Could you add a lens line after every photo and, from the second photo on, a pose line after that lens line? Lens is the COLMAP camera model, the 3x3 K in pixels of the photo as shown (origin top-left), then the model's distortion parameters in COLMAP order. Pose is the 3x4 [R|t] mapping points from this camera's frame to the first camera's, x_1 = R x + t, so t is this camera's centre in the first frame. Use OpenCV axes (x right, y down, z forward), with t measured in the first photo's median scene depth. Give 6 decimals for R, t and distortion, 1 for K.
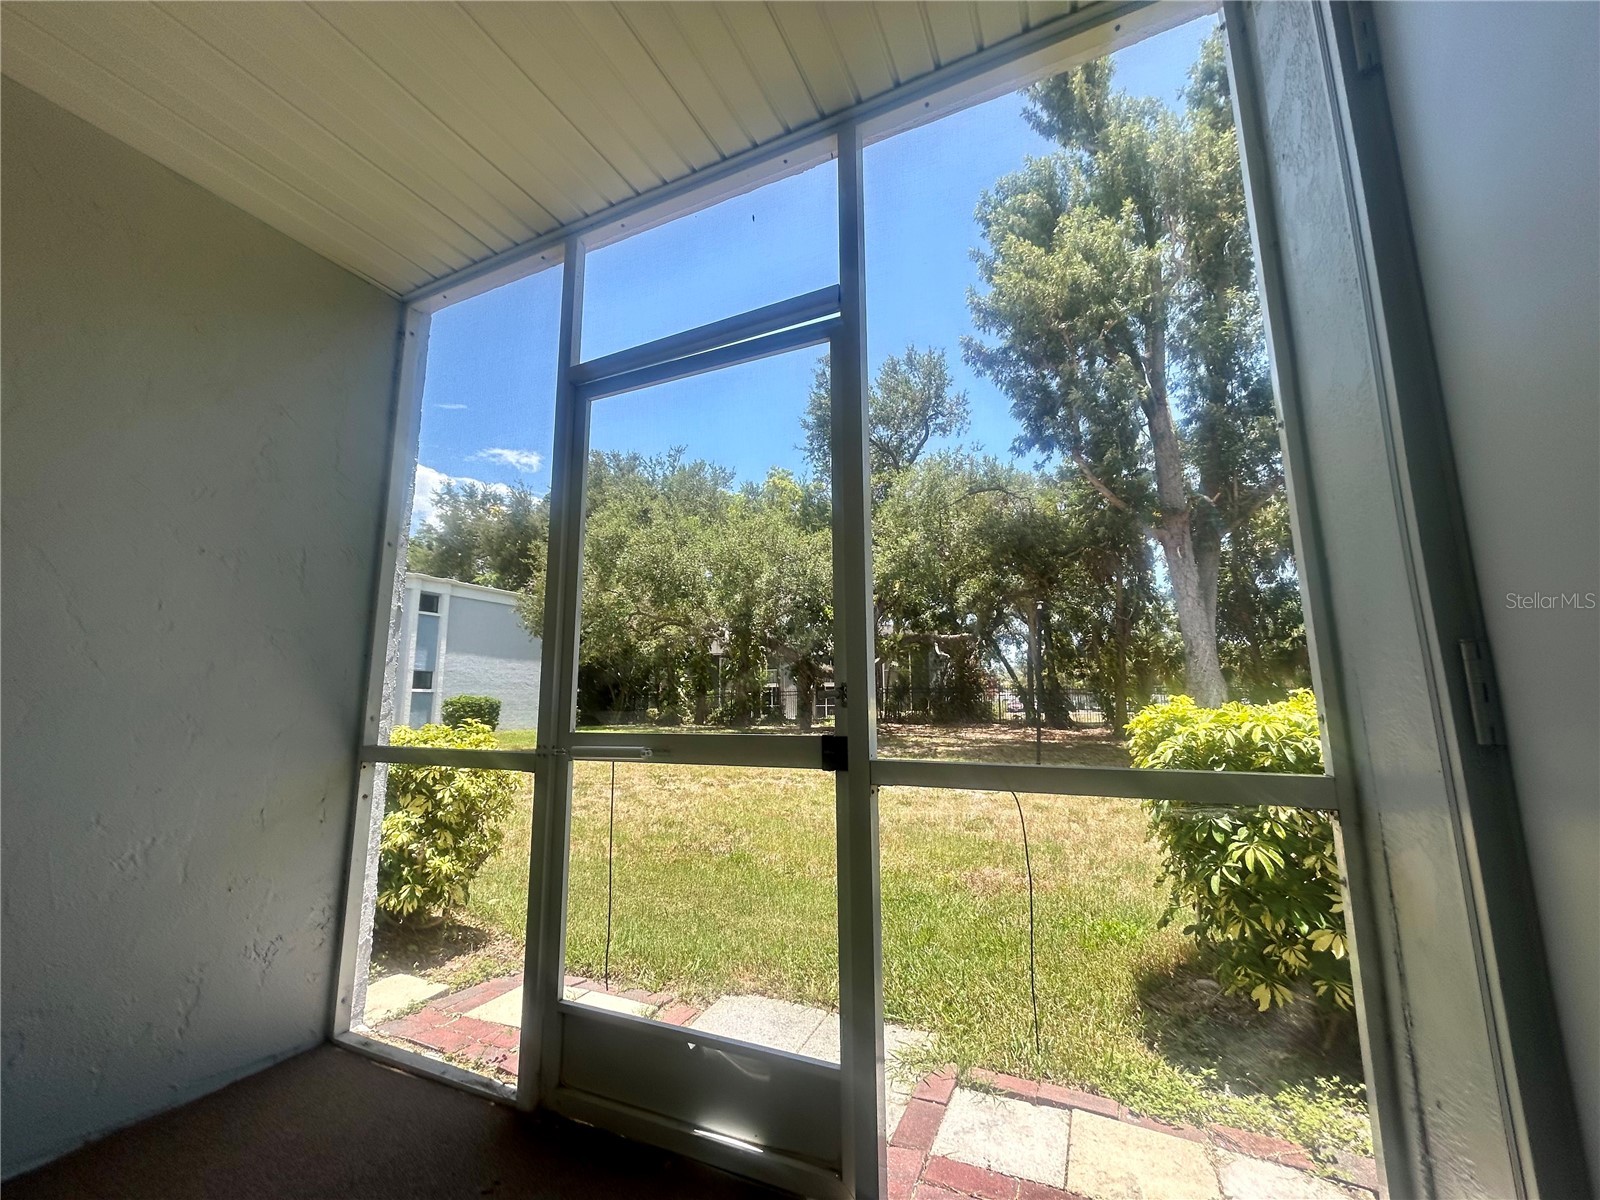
lens RADIAL K [[639.7, 0, 801.5], [0, 639.7, 597.7], [0, 0, 1]] dist [-0.001977, -0.000689]
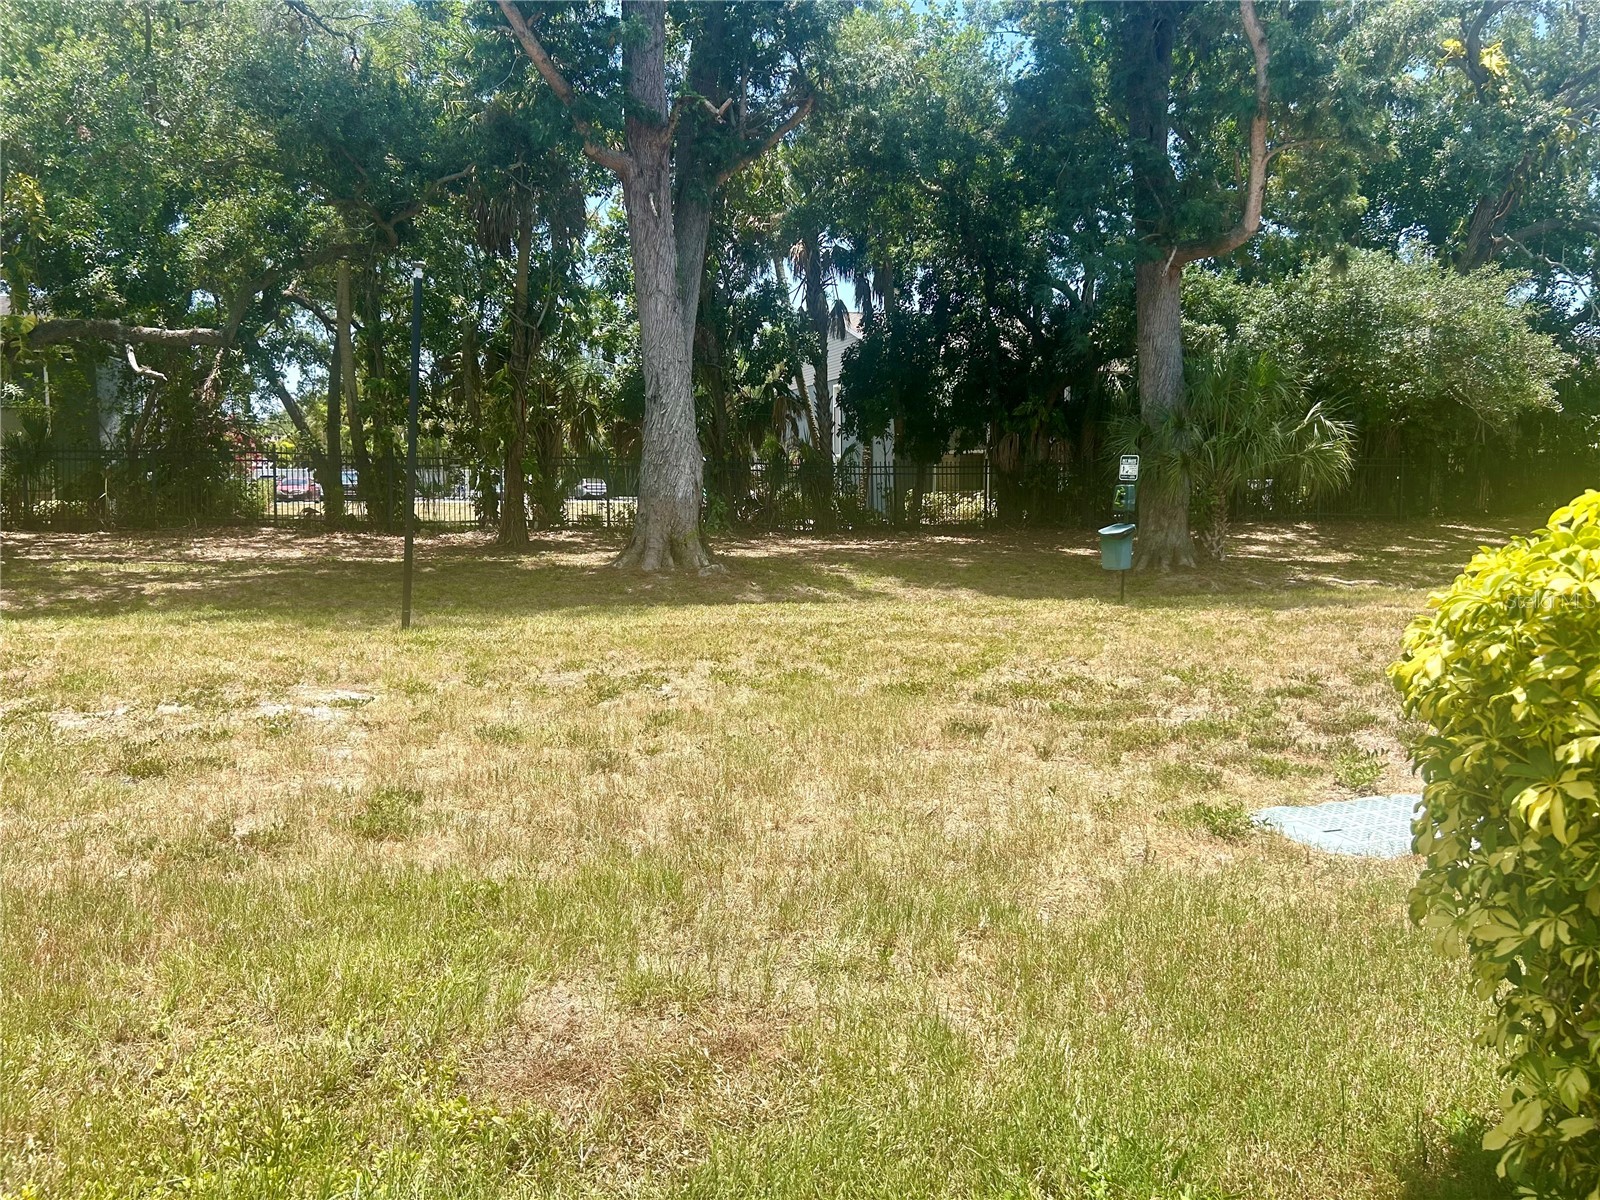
lens RADIAL K [[1212.4, 0, 785.6], [0, 1212.4, 597.2], [0, 0, 1]] dist [0.079577, -0.091541]
pose [[0.758204, -0.057485, 0.649478, -0.001769], [-0.108792, 0.970989, 0.212945, 0.015620], [-0.642877, -0.232114, 0.729954, 0.103127]]
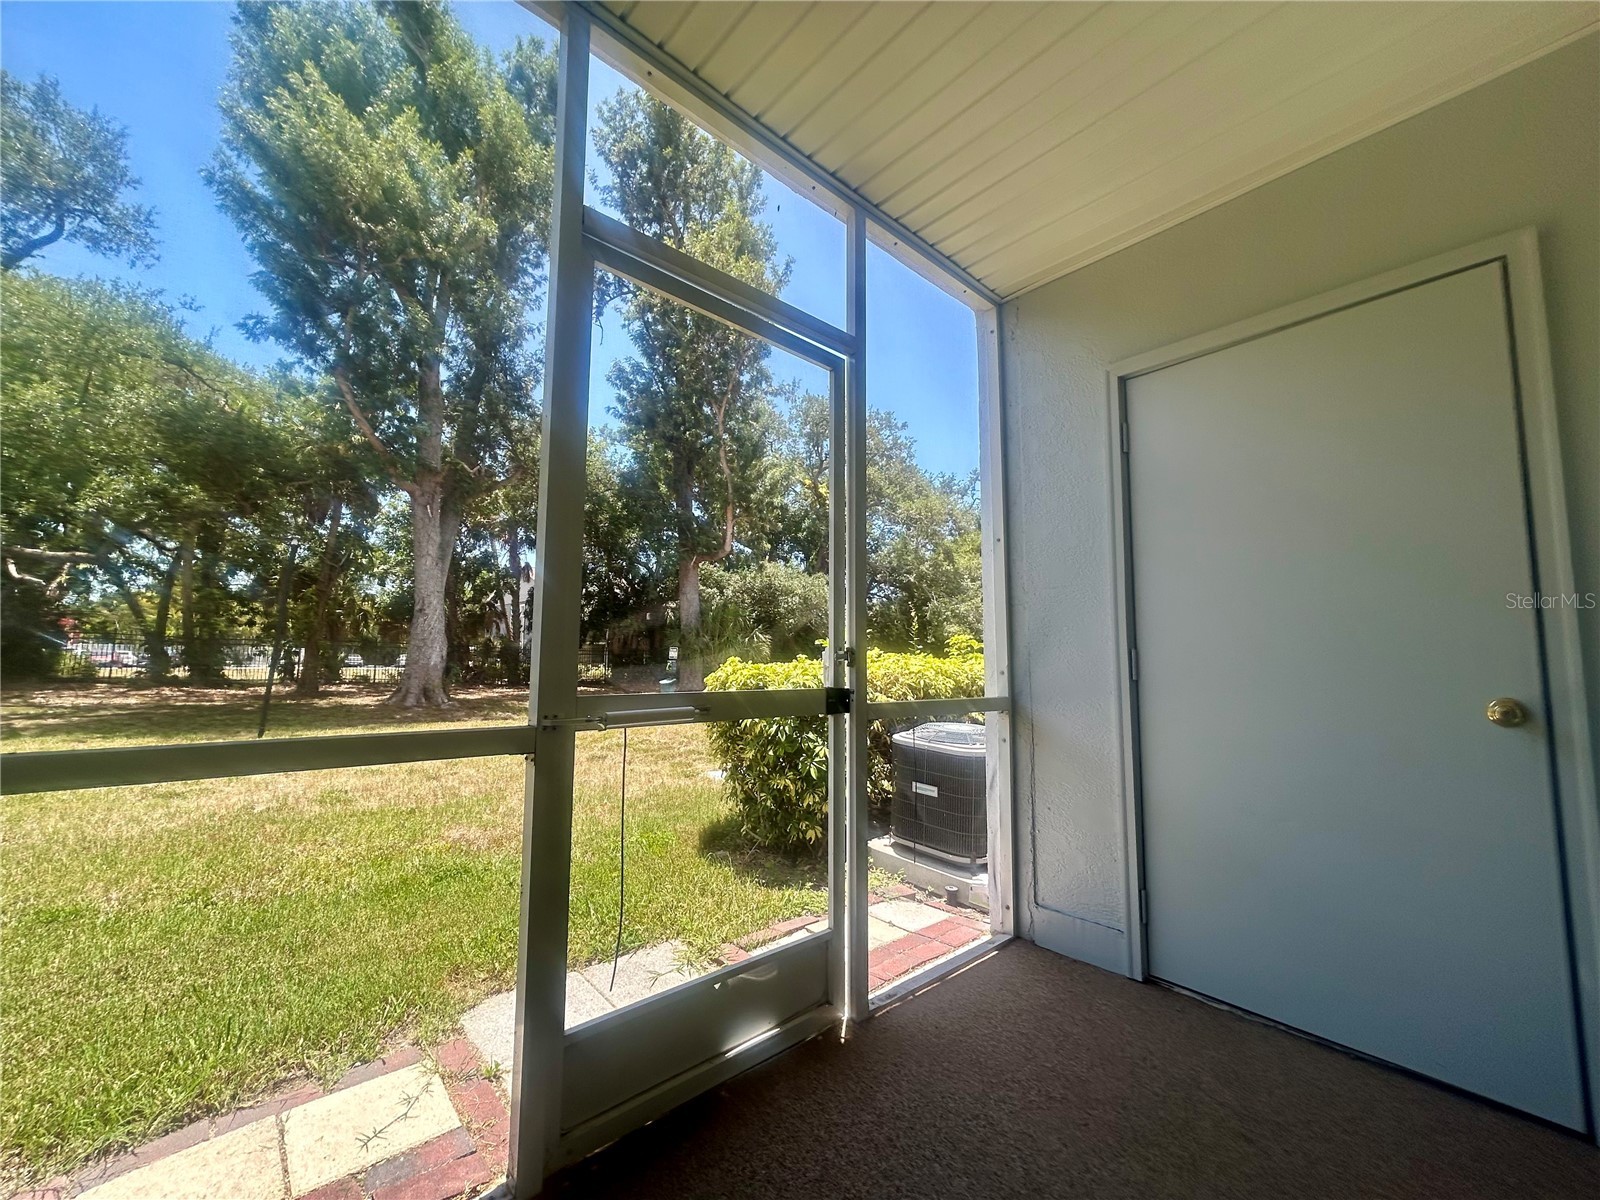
lens RADIAL K [[640.4, 0, 802.6], [0, 640.4, 598.2], [0, 0, 1]] dist [0.000244, -0.000307]
pose [[0.388730, 0.100220, 0.915885, -0.082421], [-0.163442, 0.985801, -0.038501, 0.006690], [-0.906739, -0.134727, 0.399591, 0.038875]]
